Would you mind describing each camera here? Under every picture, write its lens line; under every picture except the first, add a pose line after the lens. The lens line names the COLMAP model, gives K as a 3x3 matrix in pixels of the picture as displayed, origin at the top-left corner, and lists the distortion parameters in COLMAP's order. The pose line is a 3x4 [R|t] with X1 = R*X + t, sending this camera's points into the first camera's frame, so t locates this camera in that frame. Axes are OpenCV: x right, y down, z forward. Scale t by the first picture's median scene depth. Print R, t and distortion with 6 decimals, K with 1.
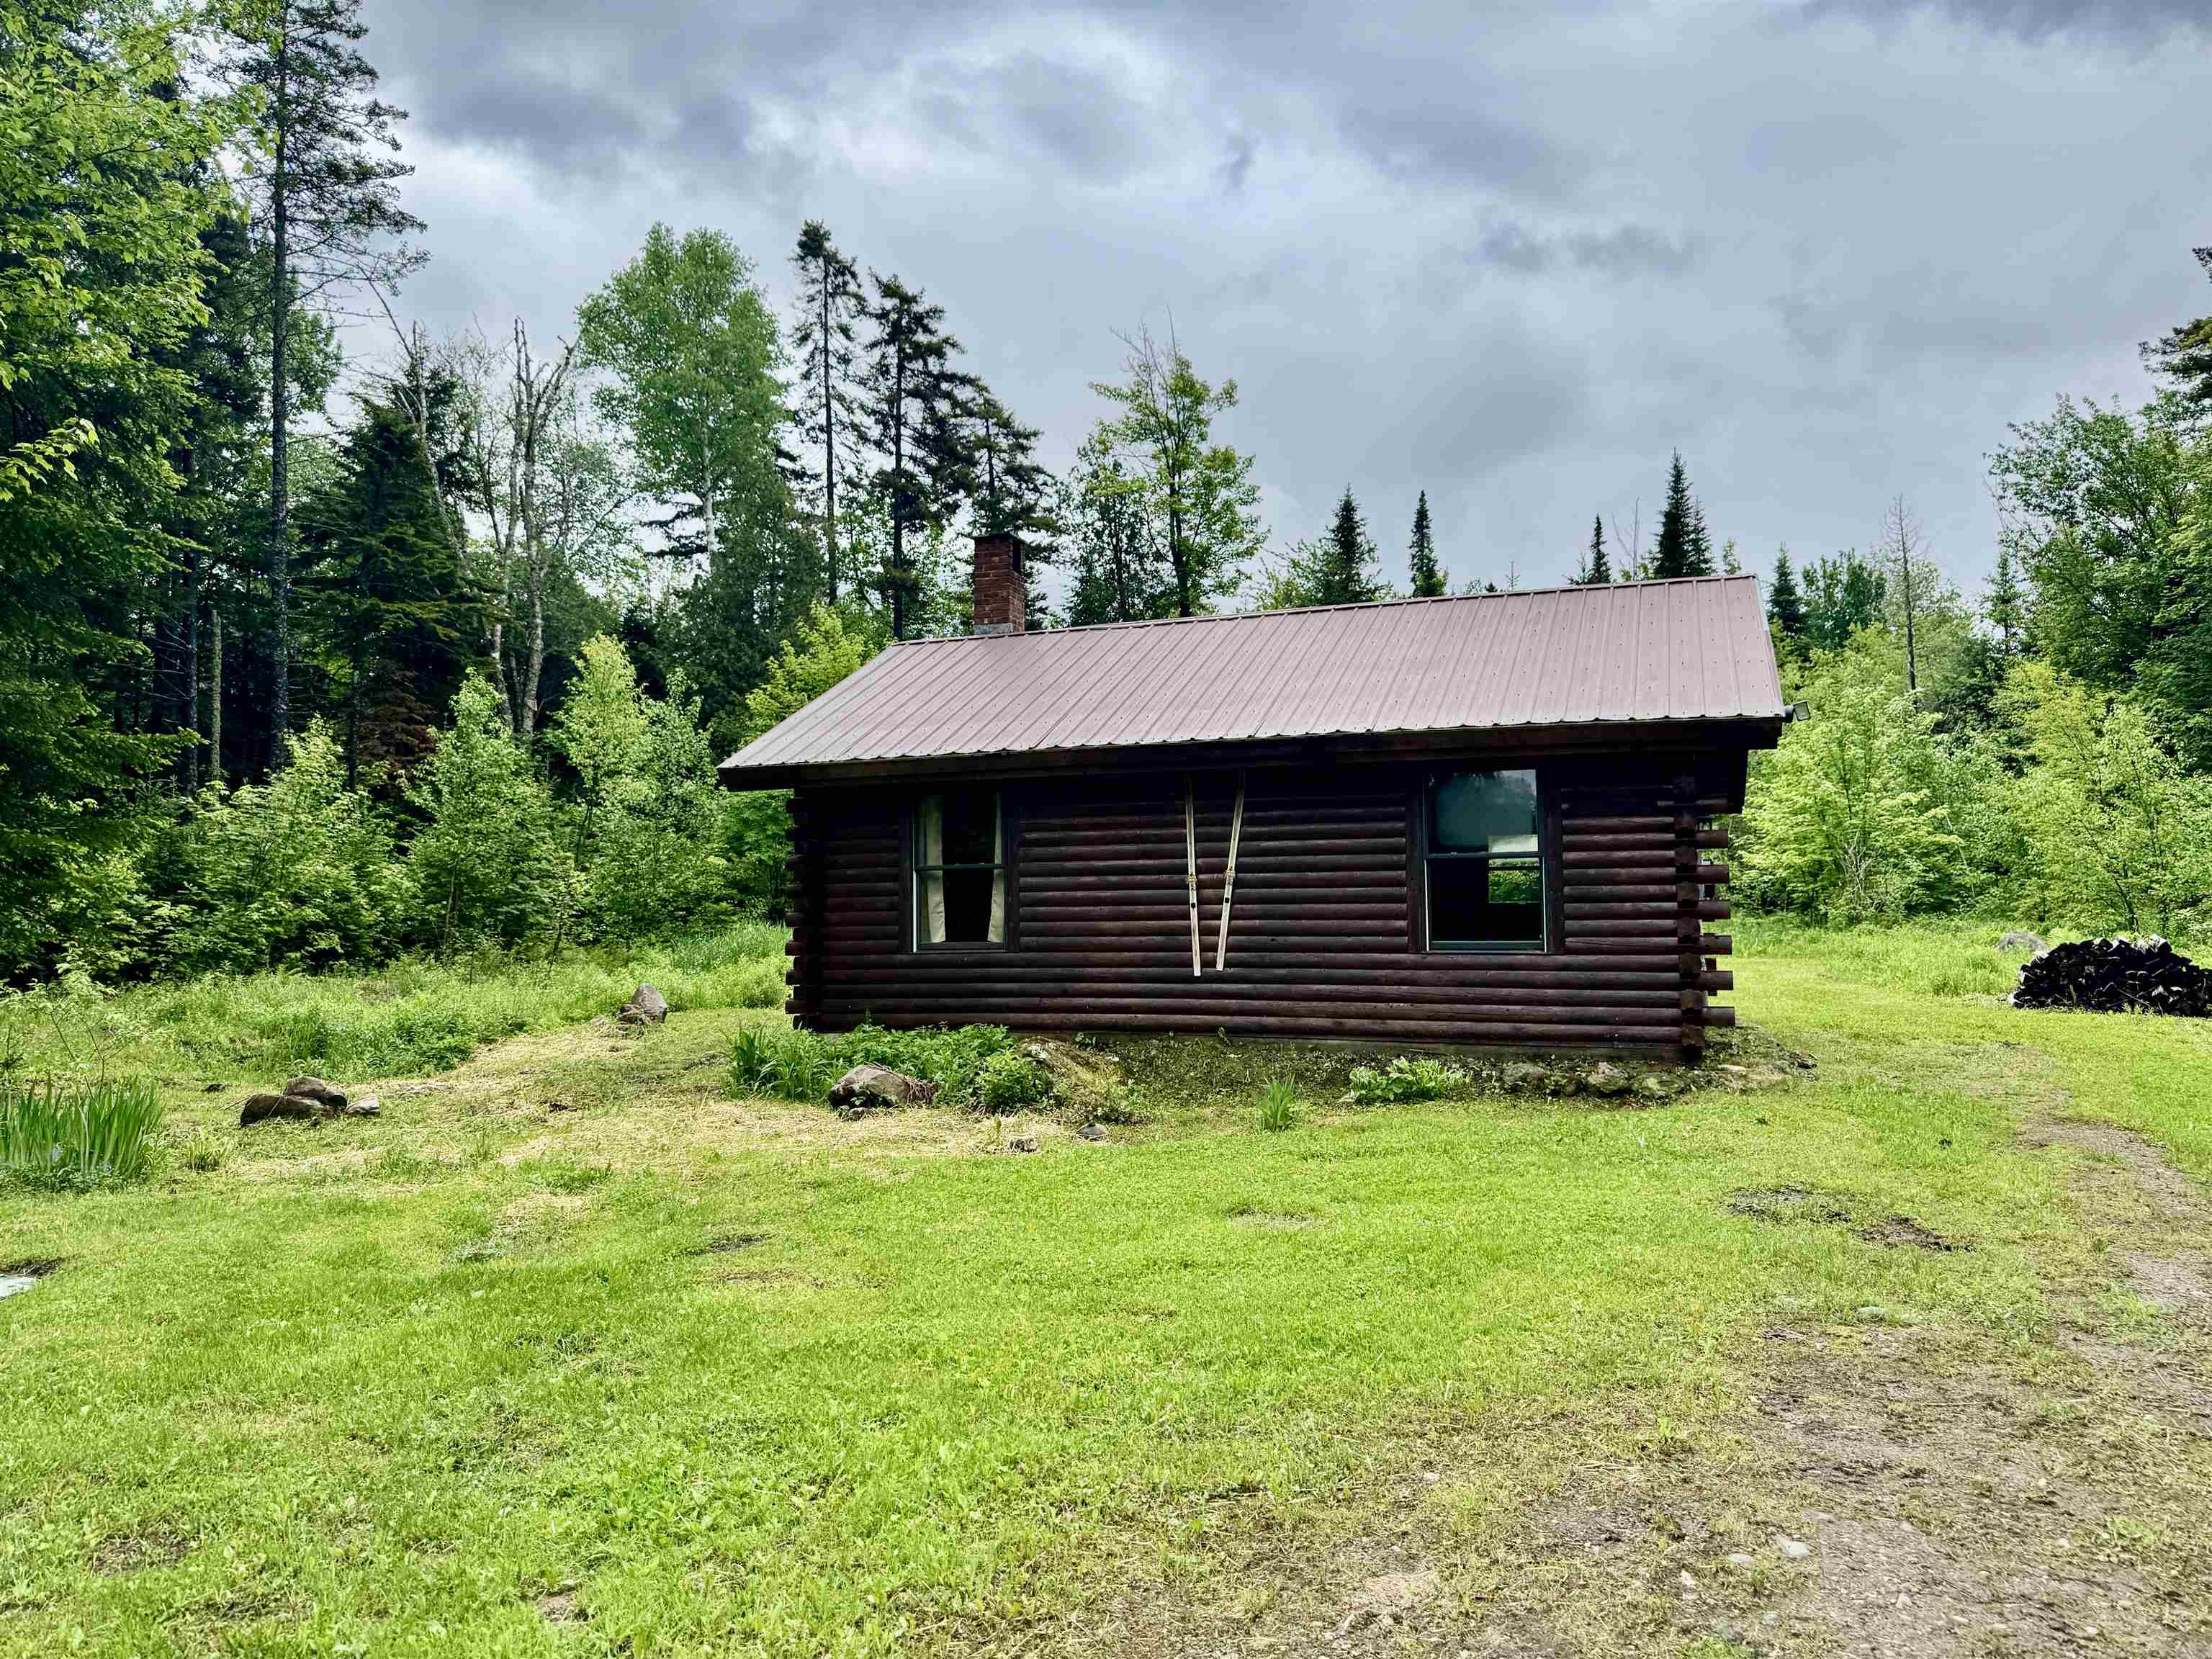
lens RADIAL K [[1525.9, 0, 1119.3], [0, 1525.9, 835.5], [0, 0, 1]] dist [0.106910, -0.174109]
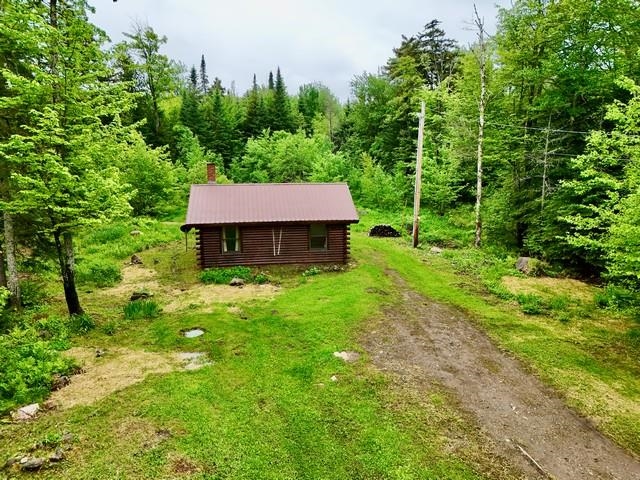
lens RADIAL K [[464.0, 0, 322.3], [0, 464.0, 228.6], [0, 0, 1]] dist [0.078551, -0.111394]
pose [[0.874617, -0.070258, 0.479696, -0.177464], [-0.031298, 0.979197, 0.200483, -0.105188], [-0.483802, -0.190360, 0.854224, -0.184247]]
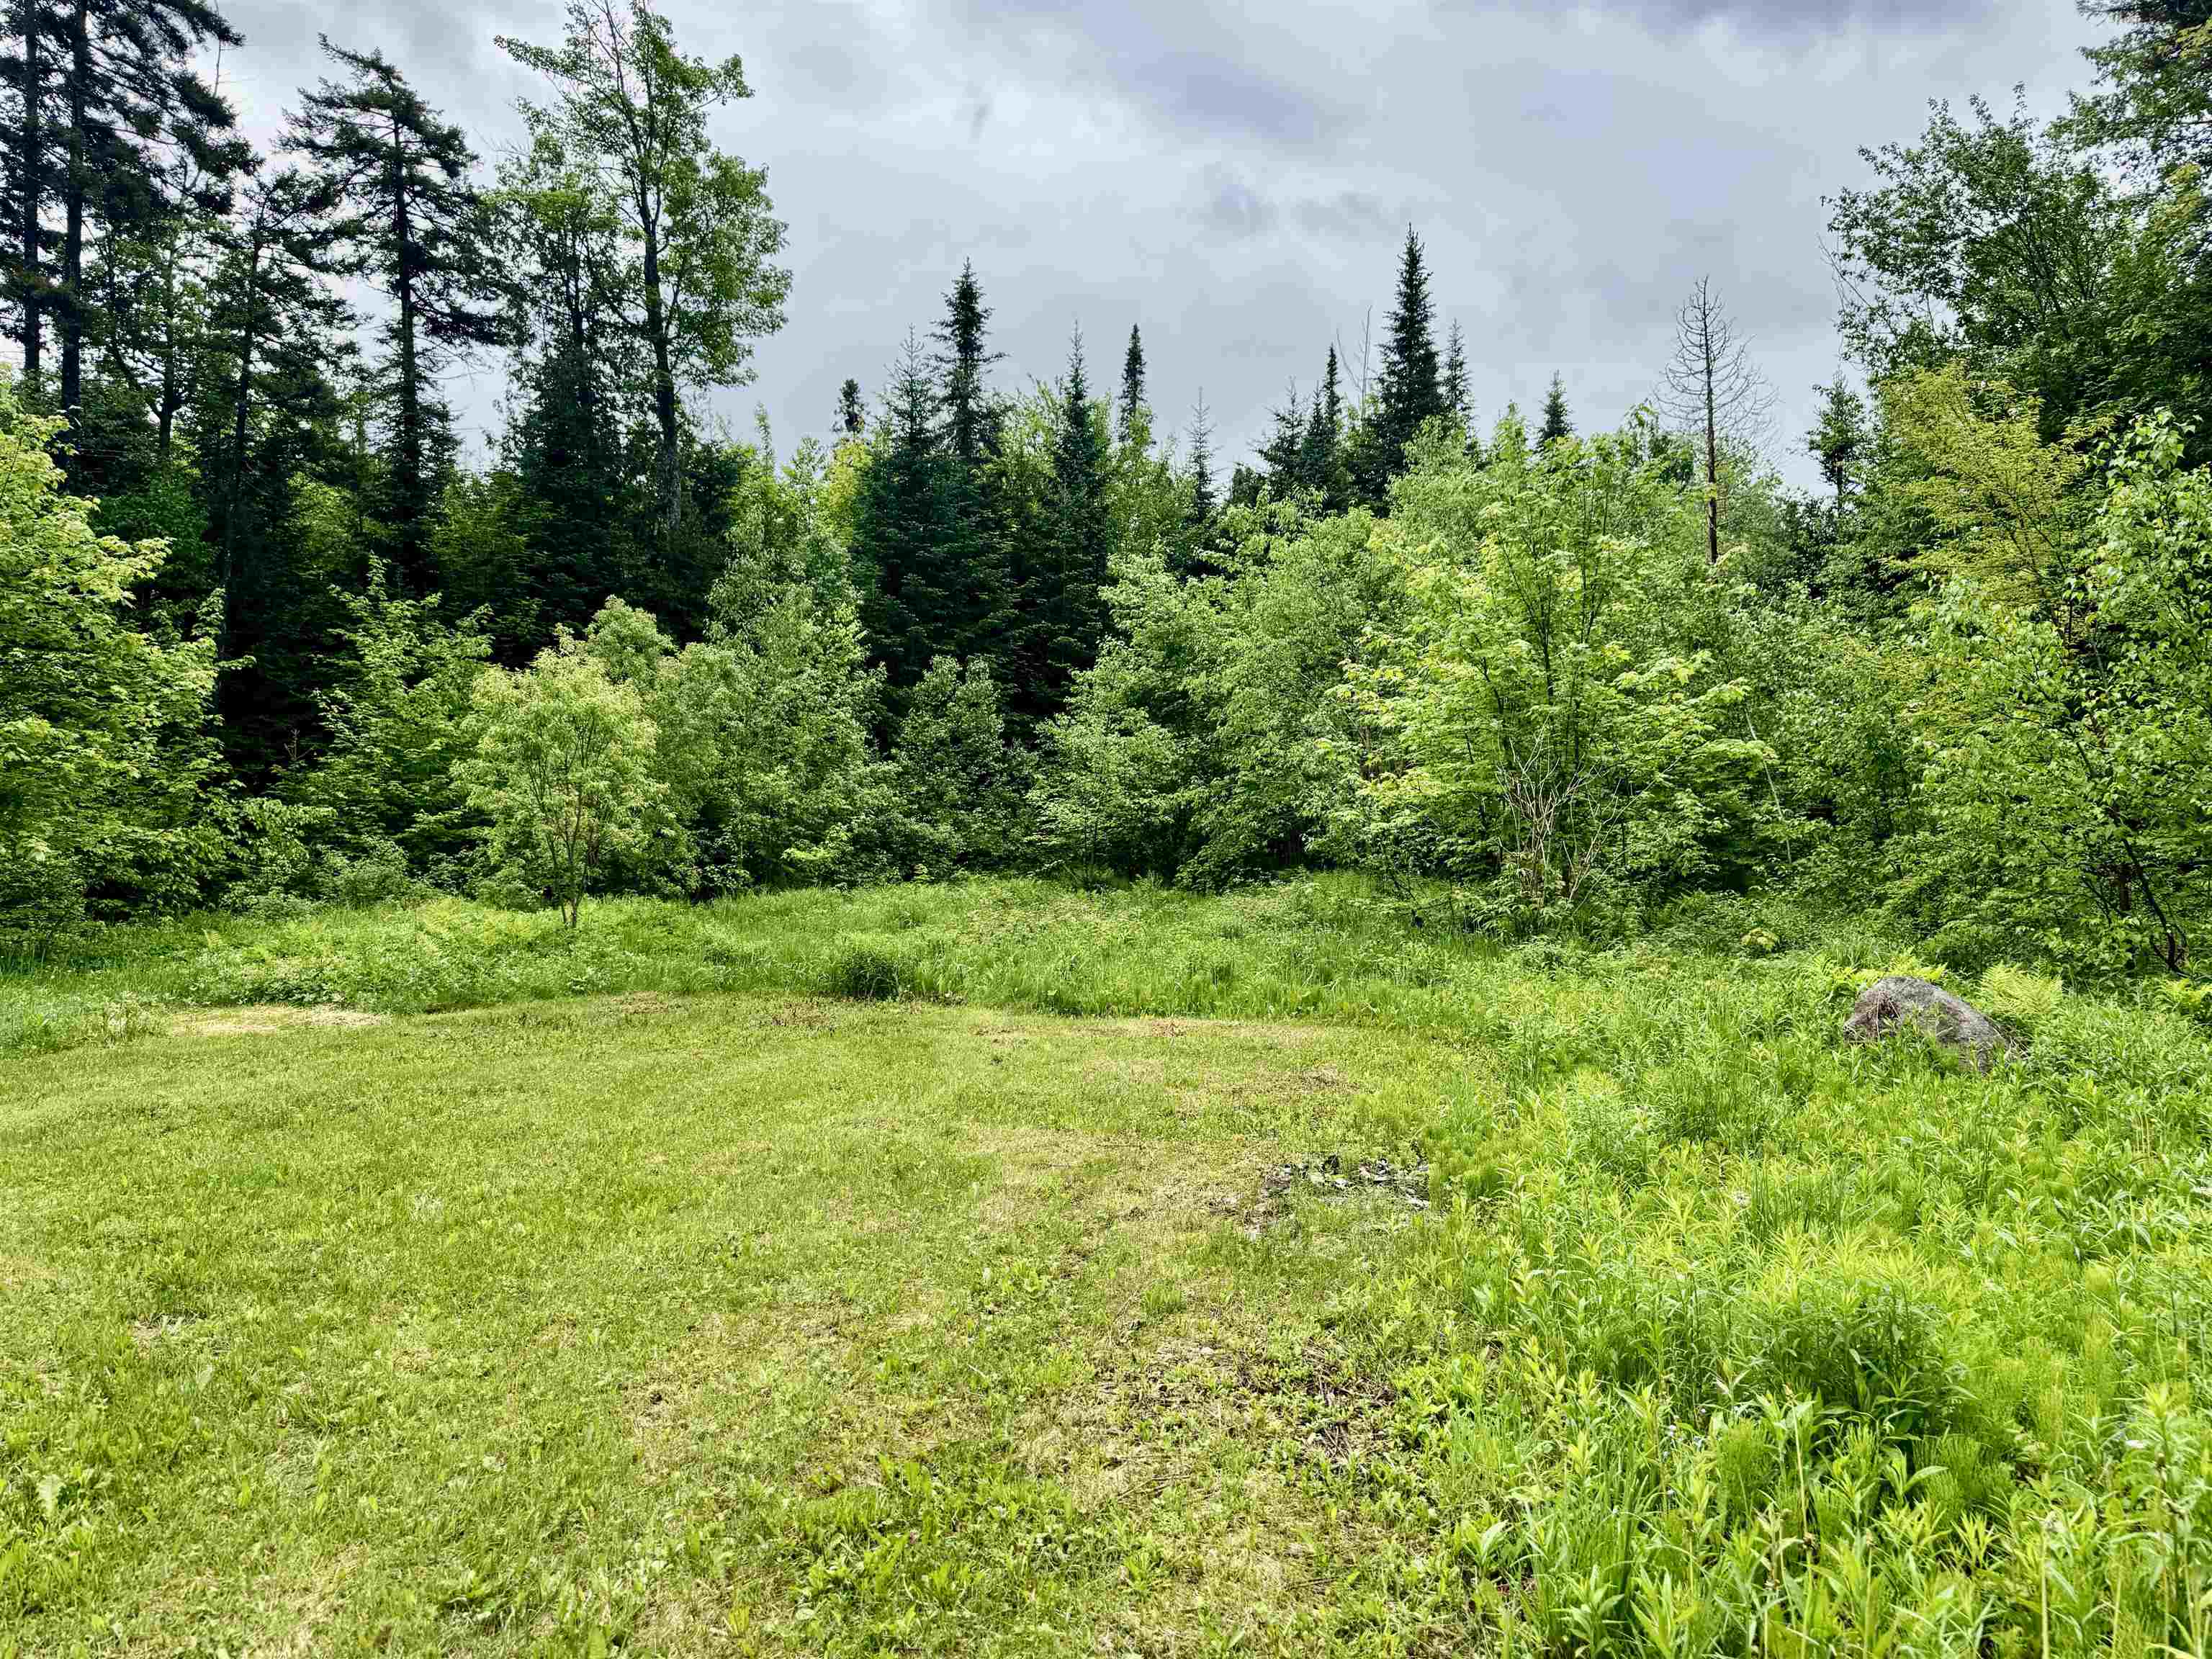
lens RADIAL K [[1546.6, 0, 1118.6], [0, 1546.6, 838.1], [0, 0, 1]] dist [0.076967, -0.131476]
pose [[0.994903, 0.006404, 0.100630, 0.192459], [-0.010631, 0.999081, 0.041522, 0.007880], [-0.100272, -0.042381, 0.994057, 0.353208]]
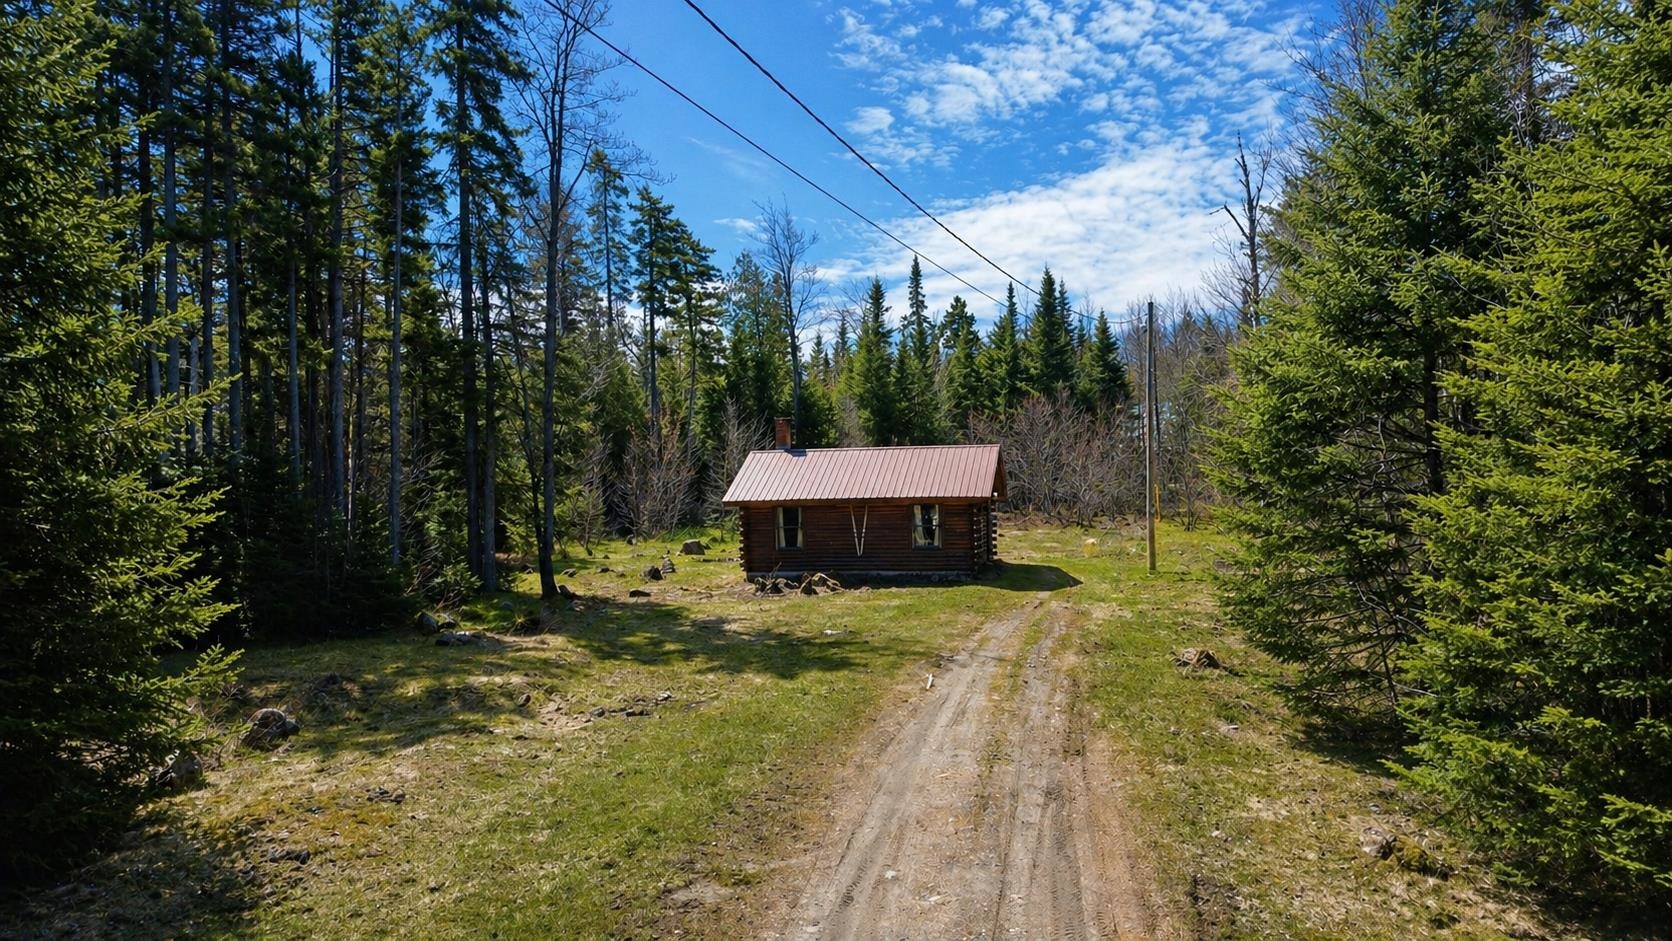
lens RADIAL K [[1158.8, 0, 836.0], [0, 1158.8, 470.5], [0, 0, 1]] dist [-0.001438, -0.000172]
pose [[0.992630, -0.014349, 0.120328, -0.091029], [0.009217, 0.999028, 0.043097, -0.066109], [-0.120830, -0.041670, 0.991798, -0.498960]]
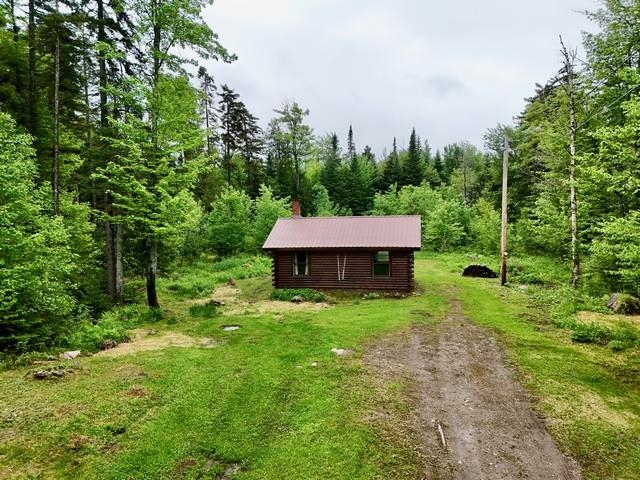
lens RADIAL K [[464.0, 0, 322.3], [0, 464.0, 228.6], [0, 0, 1]] dist [0.078551, -0.111394]
pose [[0.988644, -0.007245, 0.150104, -0.084436], [-0.002114, 0.998068, 0.062097, -0.067385], [-0.150263, -0.061709, 0.986718, -0.255019]]
